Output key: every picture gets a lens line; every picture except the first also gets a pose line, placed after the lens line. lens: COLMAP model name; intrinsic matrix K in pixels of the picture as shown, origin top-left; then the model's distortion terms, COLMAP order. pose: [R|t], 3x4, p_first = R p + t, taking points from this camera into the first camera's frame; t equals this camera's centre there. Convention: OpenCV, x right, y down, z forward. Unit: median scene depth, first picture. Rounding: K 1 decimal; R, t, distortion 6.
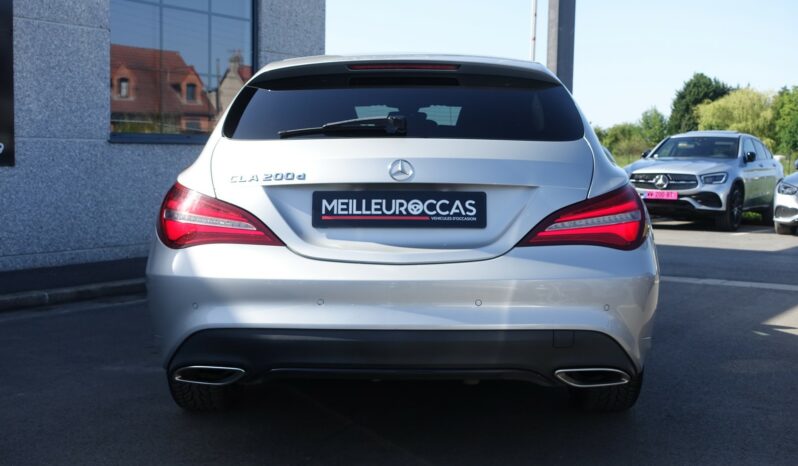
lens RADIAL K [[926.7, 0, 399.9], [0, 926.7, 233.7], [0, 0, 1]] dist [-0.030933, -0.016301]
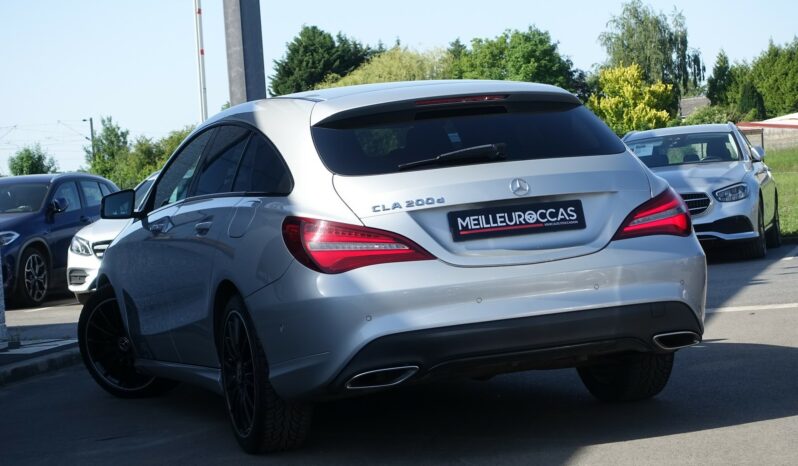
lens RADIAL K [[1766.2, 0, 399.0], [0, 1766.2, 233.0], [0, 0, 1]] dist [0.025204, 0.318721]
pose [[0.936183, -0.095251, 0.338360, -0.927518], [0.116884, 0.992166, -0.044094, 0.073836], [-0.331510, 0.080829, 0.939983, -1.111751]]
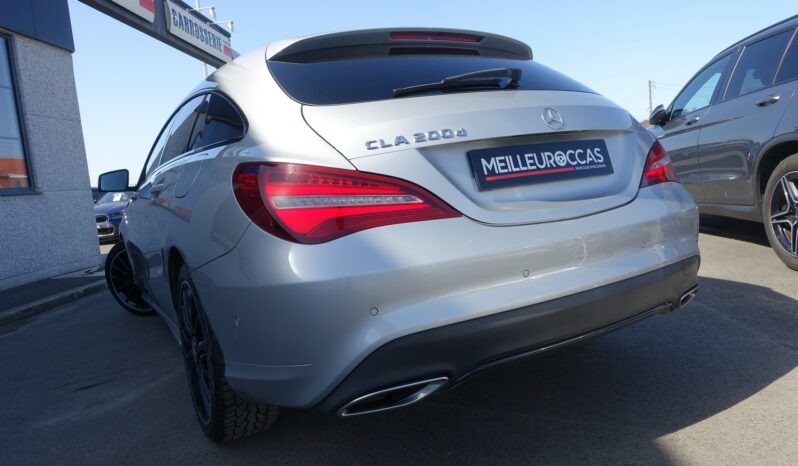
lens RADIAL K [[542.4, 0, 399.0], [0, 542.4, 233.0], [0, 0, 1]] dist [-0.010917, 0.002737]
pose [[0.847175, -0.145359, 0.511043, -0.418624], [0.150580, 0.988098, 0.031428, 0.004292], [-0.509529, 0.050327, 0.858980, 0.610336]]
